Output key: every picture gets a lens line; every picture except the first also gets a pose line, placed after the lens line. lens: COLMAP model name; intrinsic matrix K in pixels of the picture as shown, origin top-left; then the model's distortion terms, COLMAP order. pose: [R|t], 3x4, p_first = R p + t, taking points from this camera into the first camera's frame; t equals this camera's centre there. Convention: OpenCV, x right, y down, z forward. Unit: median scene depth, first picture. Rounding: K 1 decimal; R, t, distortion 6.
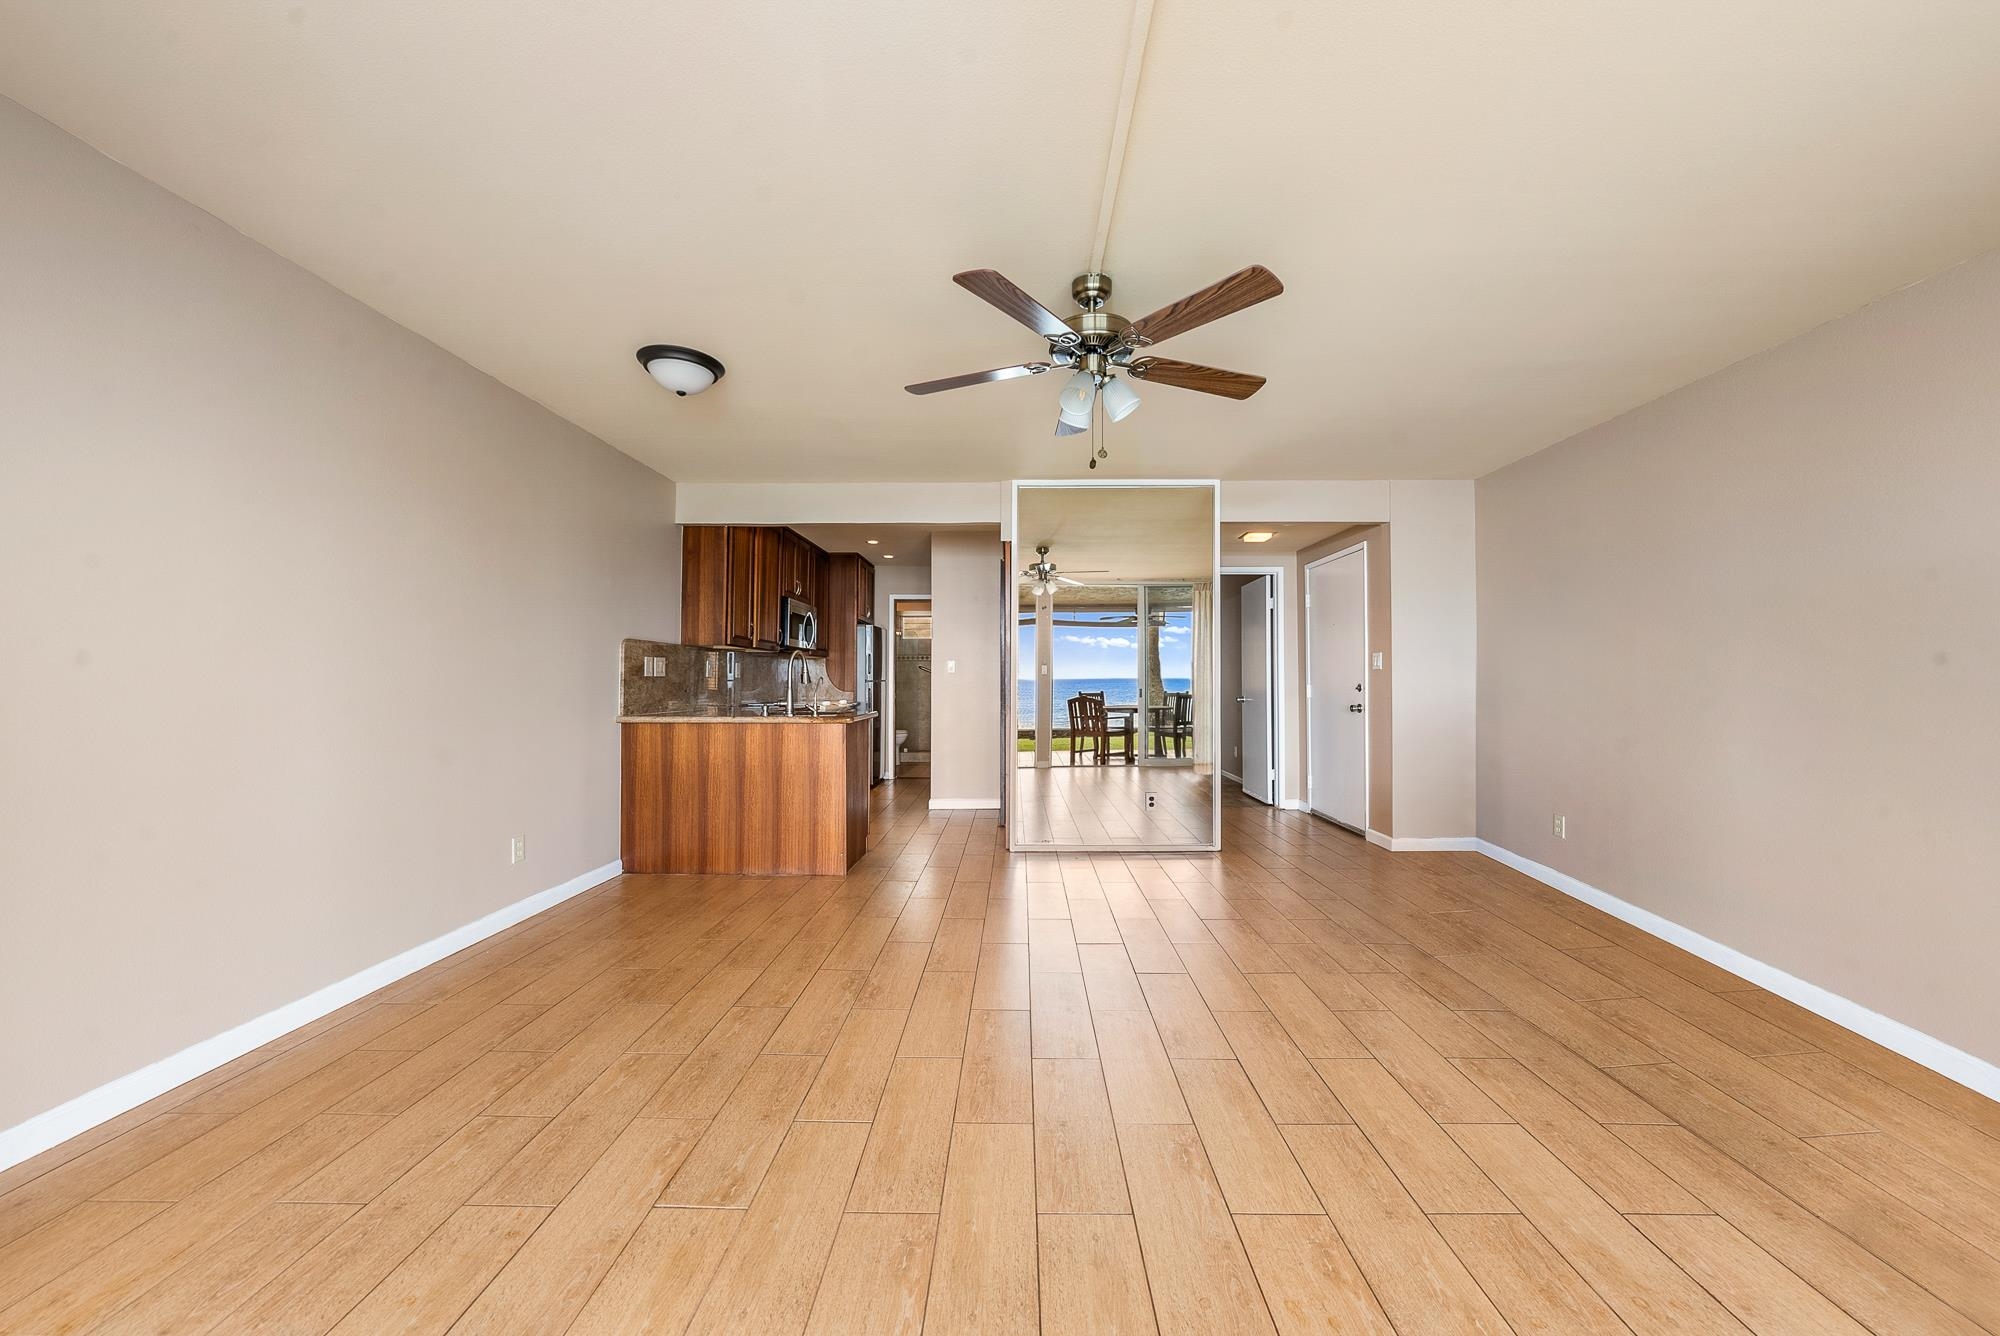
lens RADIAL K [[687.6, 0, 1004.4], [0, 687.6, 664.3], [0, 0, 1]] dist [-0.001530, 0.000069]
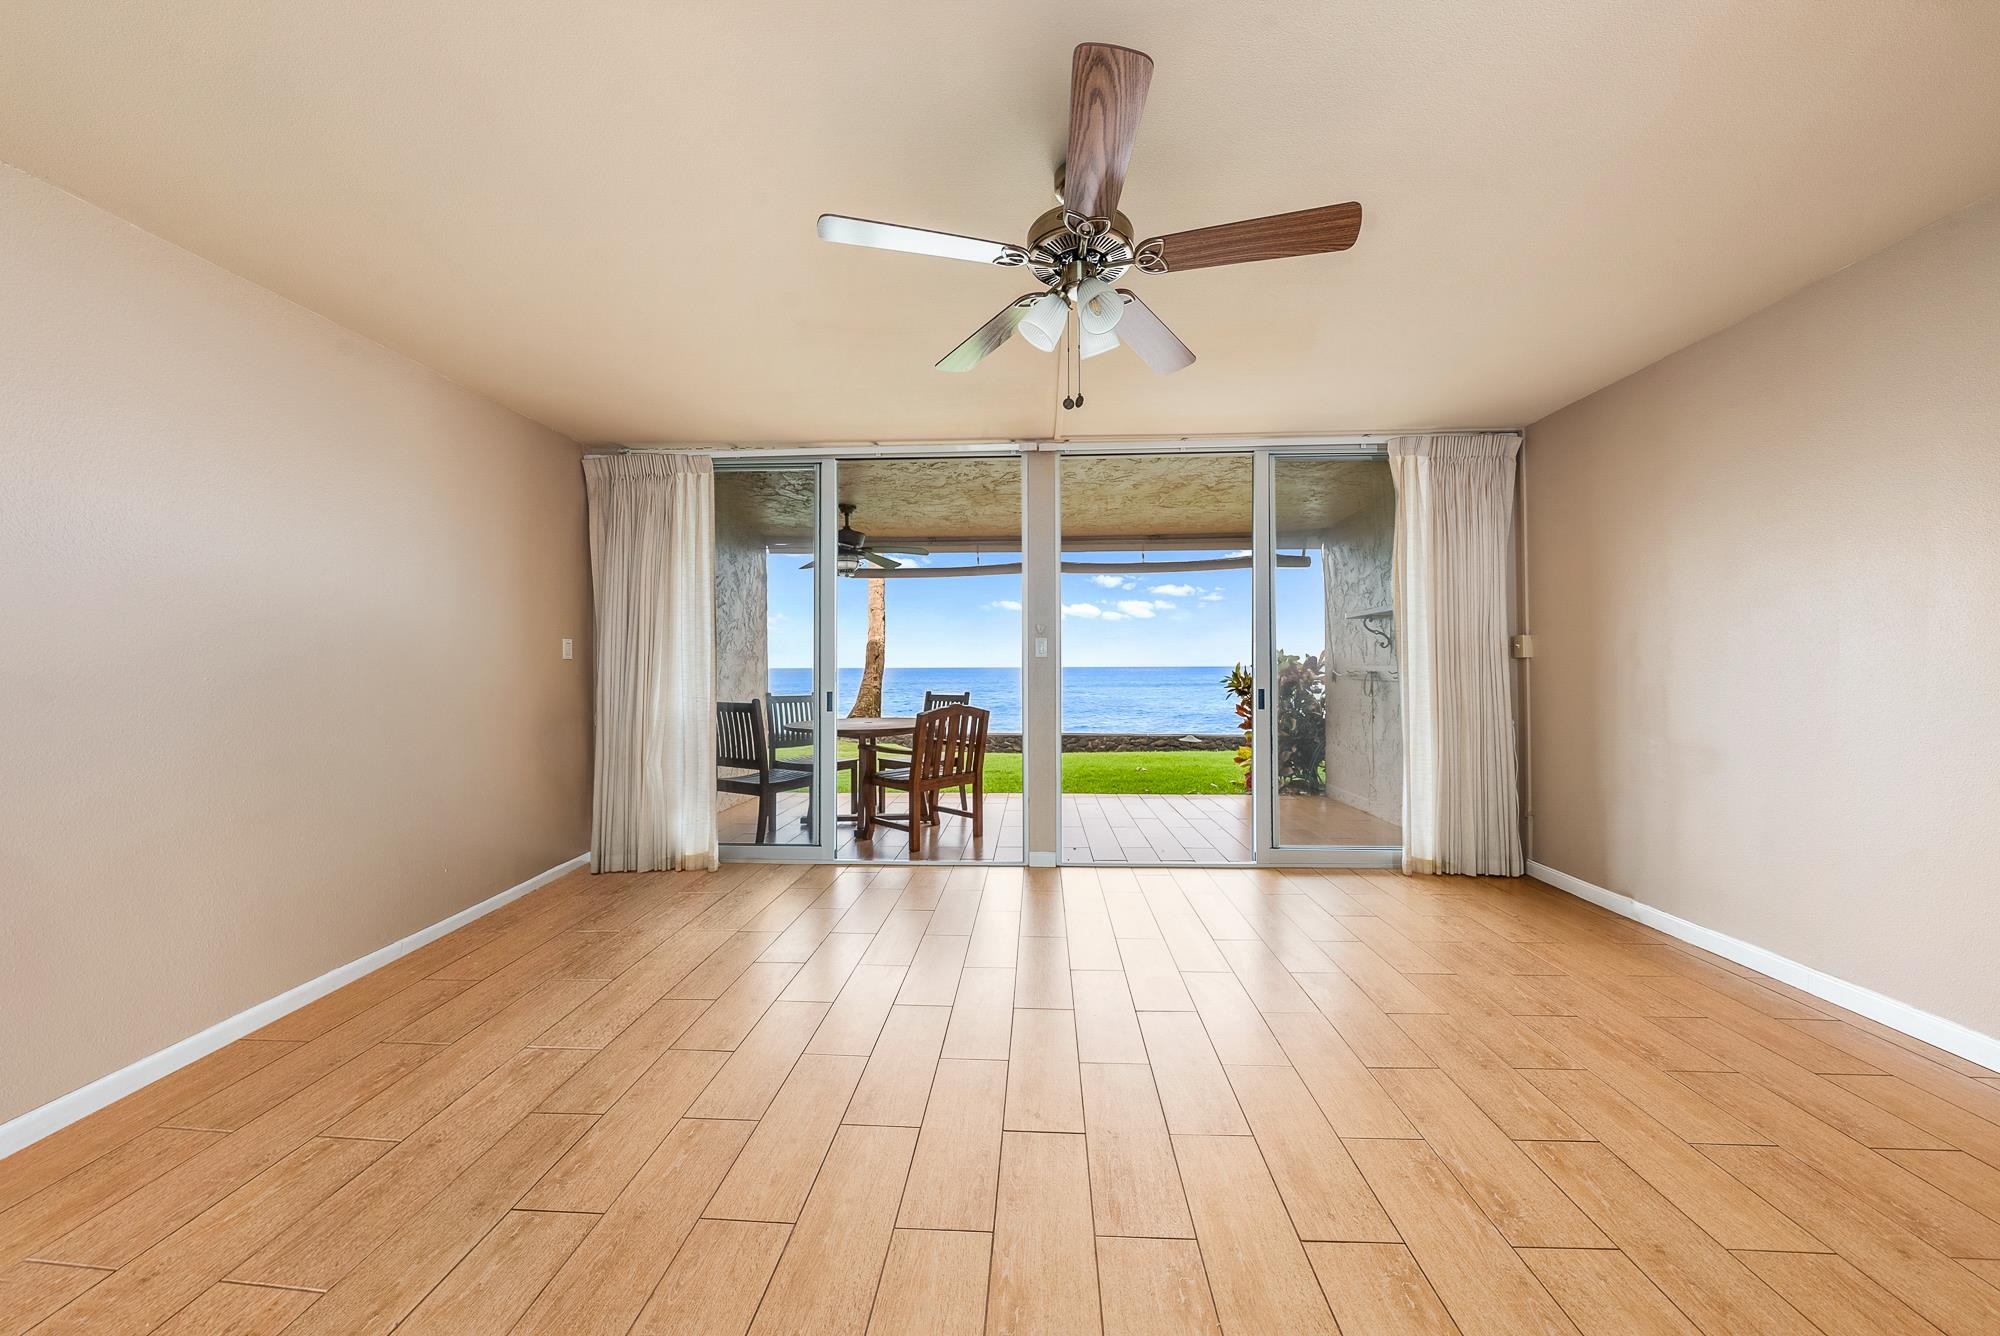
lens RADIAL K [[687.6, 0, 1004.4], [0, 687.6, 664.3], [0, 0, 1]] dist [-0.001530, 0.000069]
pose [[-0.999567, 0.005454, 0.028908, 0.106802], [0.004508, 0.999456, -0.032667, 0.020413], [-0.029070, -0.032523, -0.999048, 1.001584]]
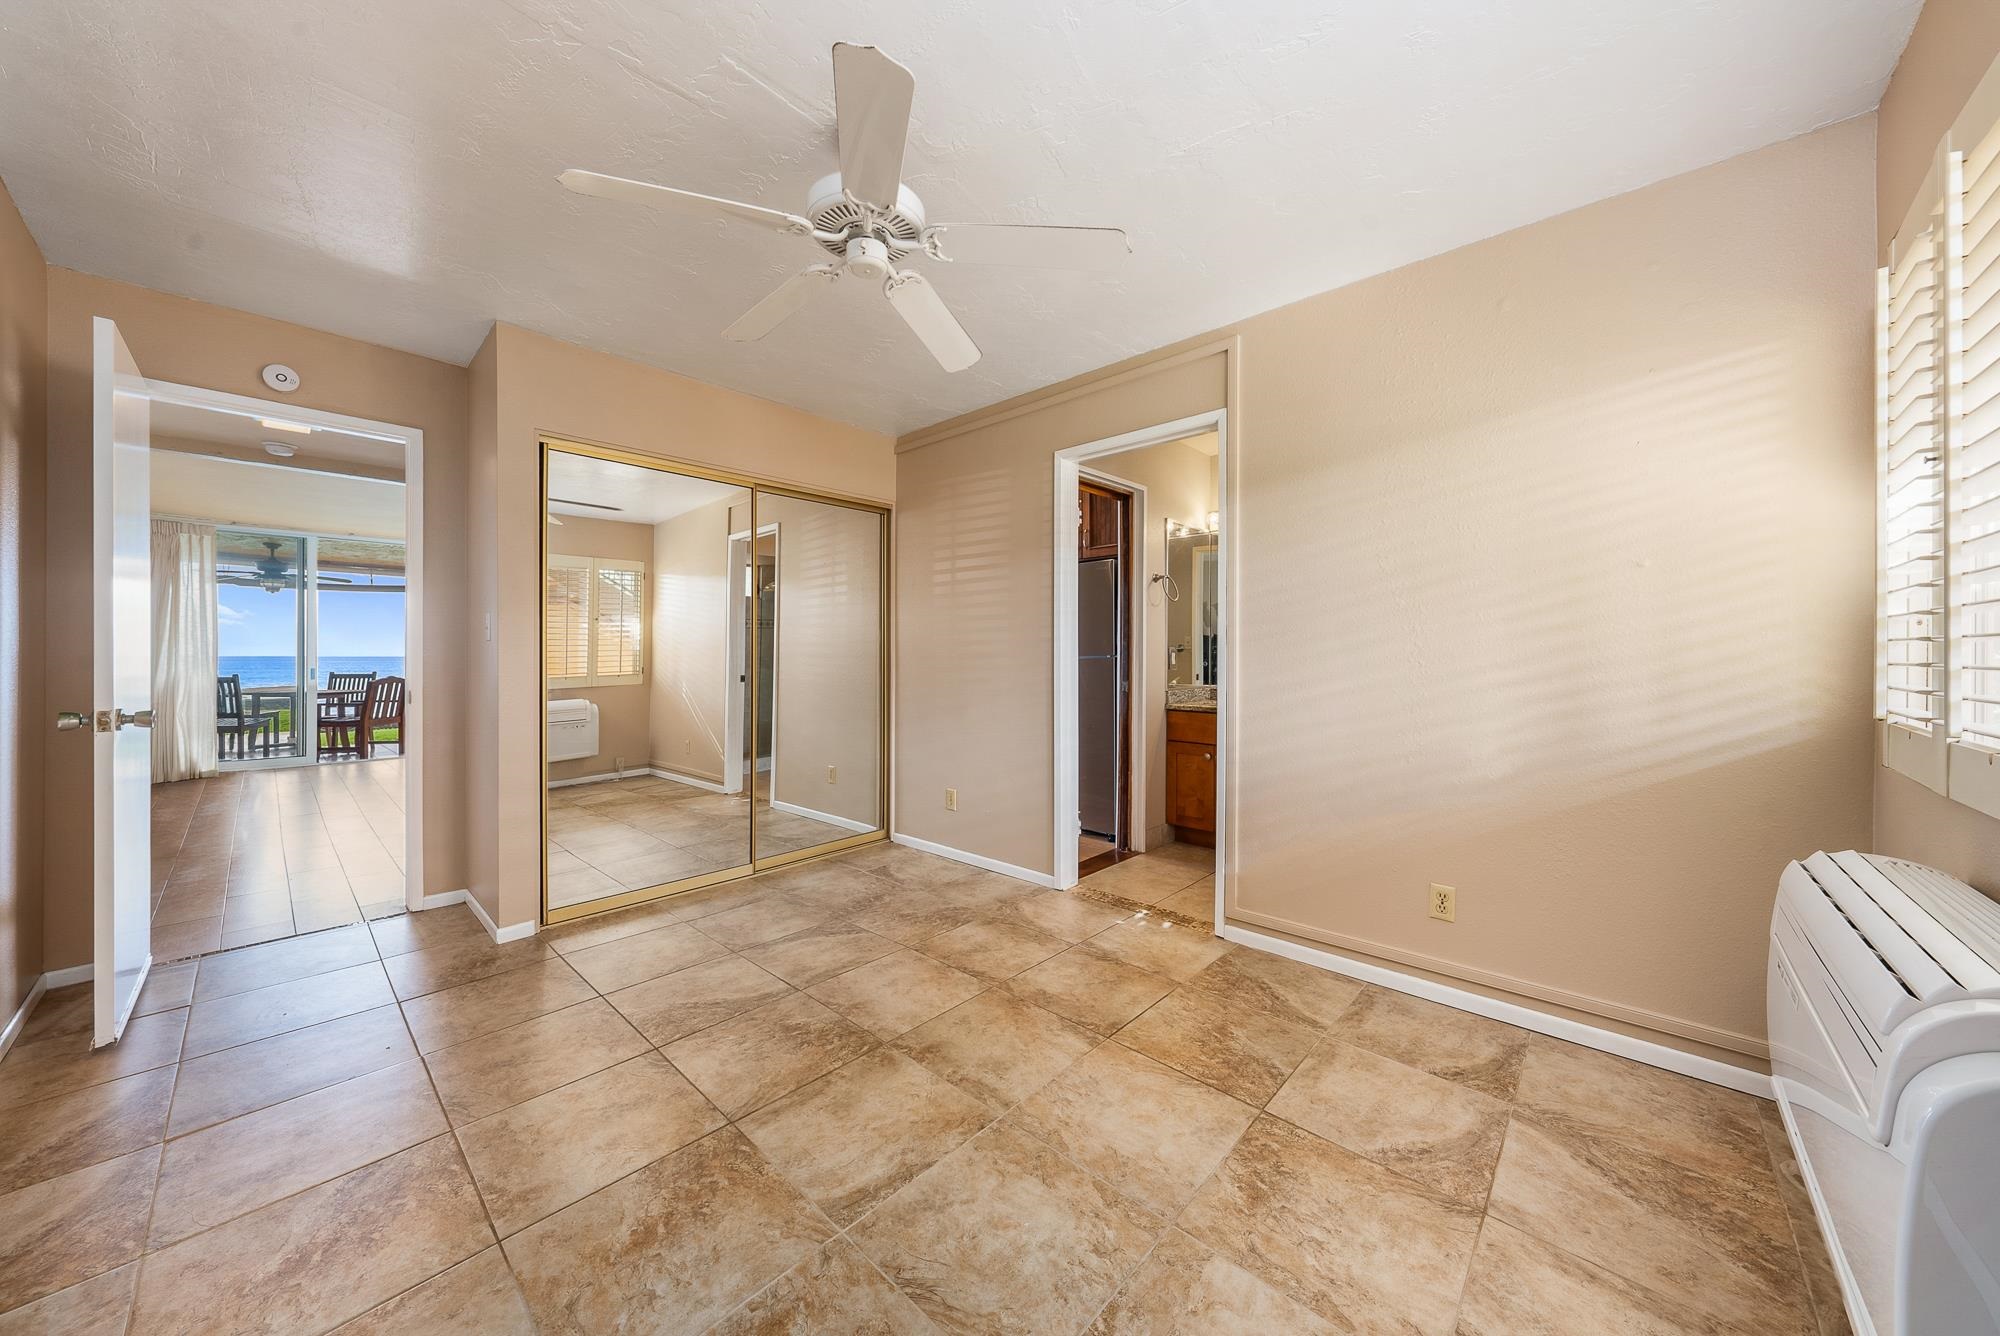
lens RADIAL K [[678.4, 0, 1007.2], [0, 678.4, 655.3], [0, 0, 1]] dist [-0.000228, 0.000069]
pose [[-0.656051, -0.001466, -0.754715, 0.532408], [0.017477, 0.999700, -0.017134, 0.051499], [0.754514, -0.024430, -0.655829, 2.481079]]
